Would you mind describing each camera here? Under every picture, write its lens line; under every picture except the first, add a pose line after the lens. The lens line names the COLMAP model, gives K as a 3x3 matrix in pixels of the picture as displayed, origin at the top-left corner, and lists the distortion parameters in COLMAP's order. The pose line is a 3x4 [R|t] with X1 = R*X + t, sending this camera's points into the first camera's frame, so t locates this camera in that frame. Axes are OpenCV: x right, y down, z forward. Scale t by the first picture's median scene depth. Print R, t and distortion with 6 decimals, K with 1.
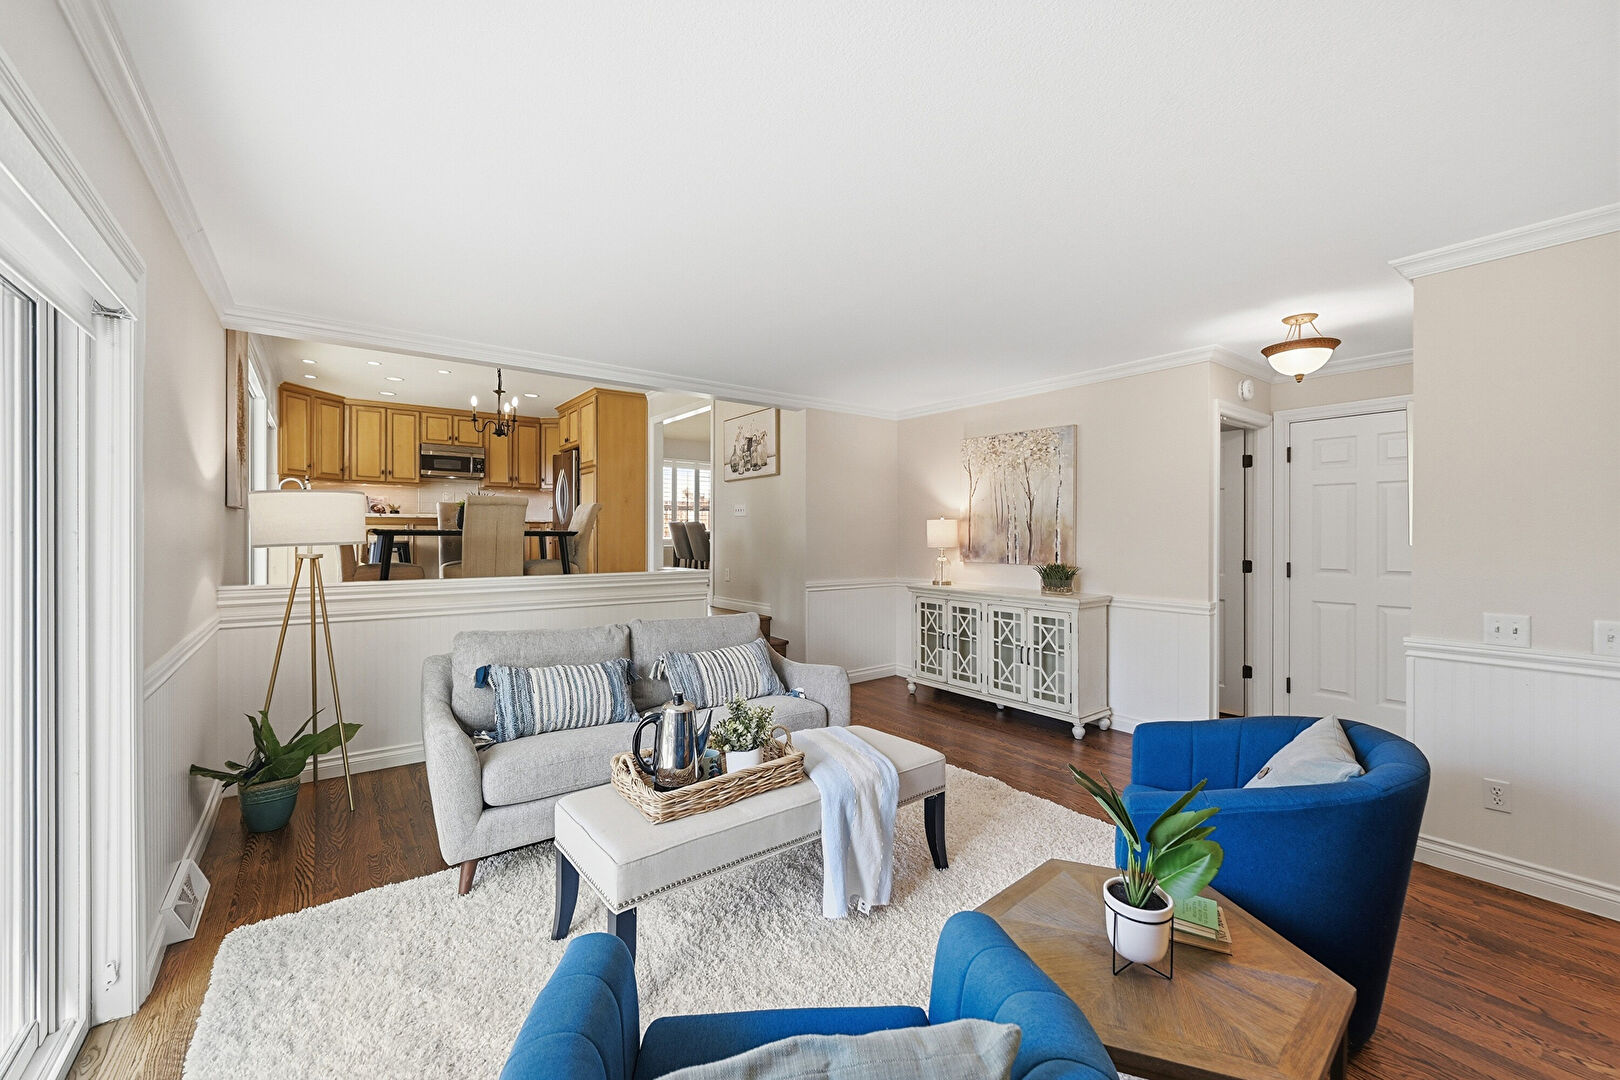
lens RADIAL K [[641.6, 0, 810.0], [0, 641.6, 540.0], [0, 0, 1]] dist [0.002099, 0.000104]
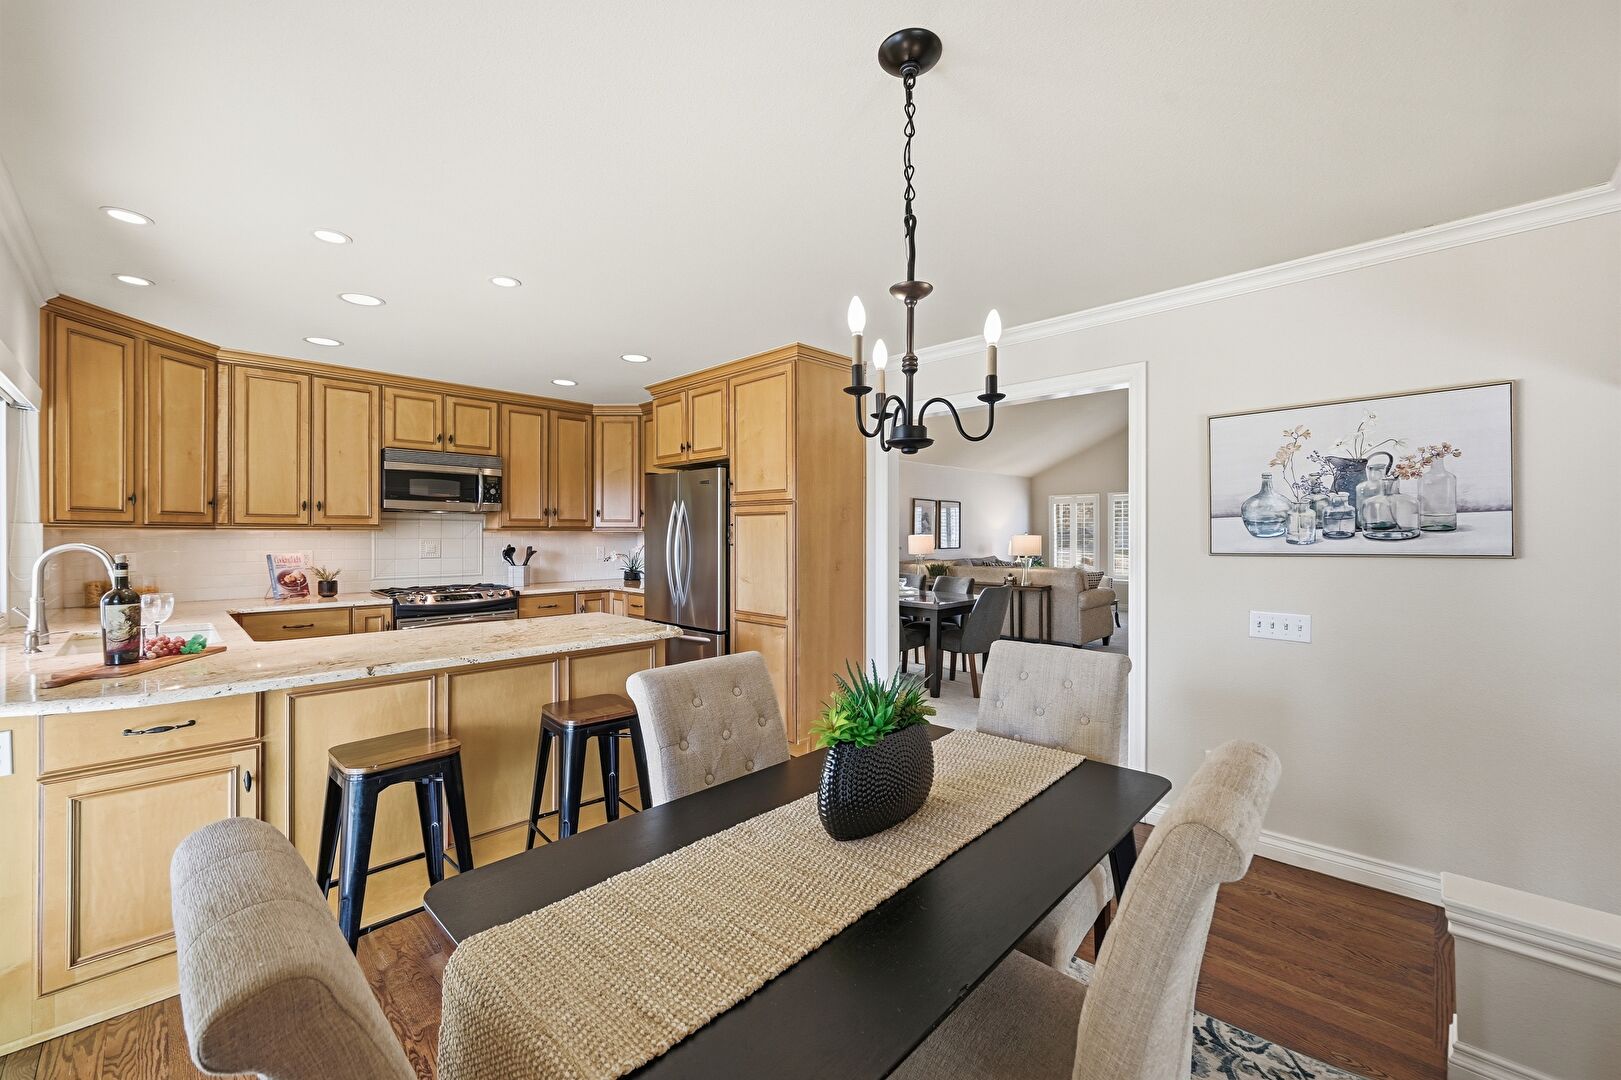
lens RADIAL K [[642.0, 0, 810.5], [0, 642.0, 540.0], [0, 0, 1]] dist [0.002099, 0.000104]
pose [[0.988685, -0.003765, 0.149957, -0.357907], [0.004093, 0.999990, -0.001884, -0.076972], [-0.149948, 0.002477, 0.988691, 0.458915]]
